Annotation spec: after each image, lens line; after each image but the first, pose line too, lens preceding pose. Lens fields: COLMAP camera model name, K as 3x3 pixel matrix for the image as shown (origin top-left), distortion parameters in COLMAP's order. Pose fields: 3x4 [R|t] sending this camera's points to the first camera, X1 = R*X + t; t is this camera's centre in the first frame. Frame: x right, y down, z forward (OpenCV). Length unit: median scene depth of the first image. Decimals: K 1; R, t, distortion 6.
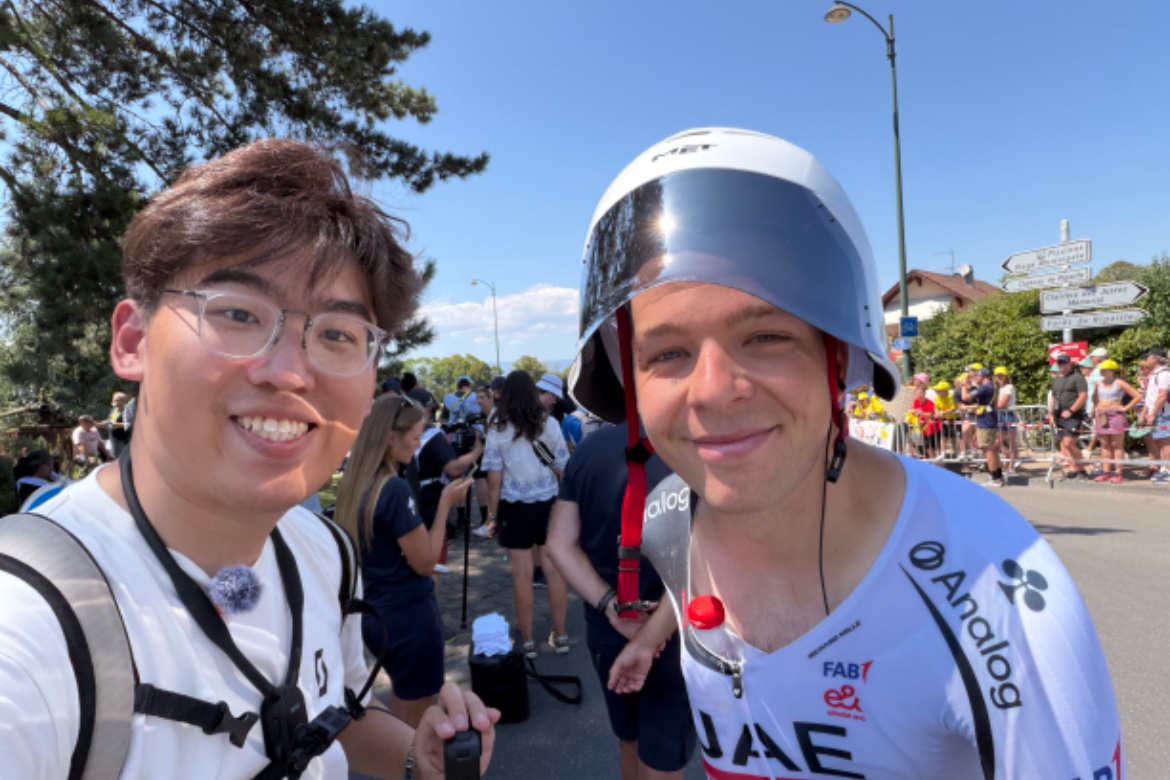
lens RADIAL K [[676.6, 0, 584.8], [0, 676.6, 390.8], [0, 0, 1]] dist [-0.002658, -0.000249]
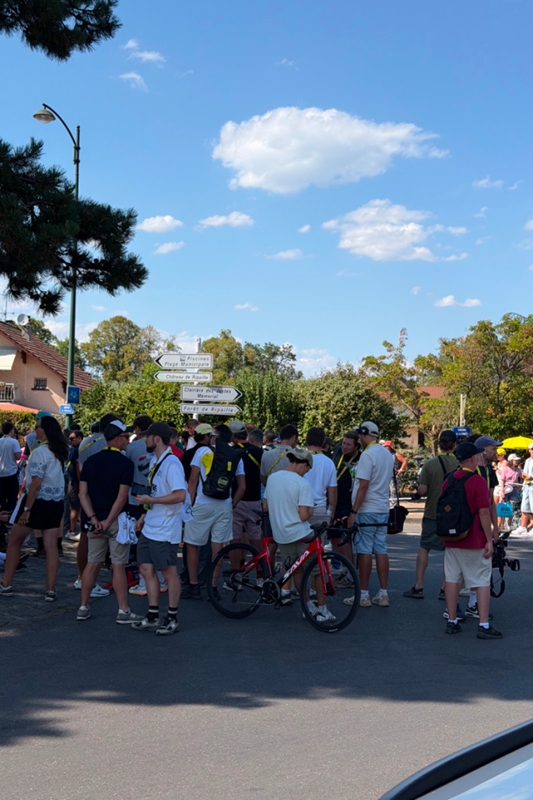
lens RADIAL K [[1097.8, 0, 266.5], [0, 1097.8, 400.1], [0, 0, 1]] dist [0.006701, 0.000000]
pose [[0.660970, 0.092806, 0.744651, -0.903143], [-0.061789, 0.995684, -0.069246, 0.031535], [-0.747864, -0.000241, 0.663852, -0.643587]]
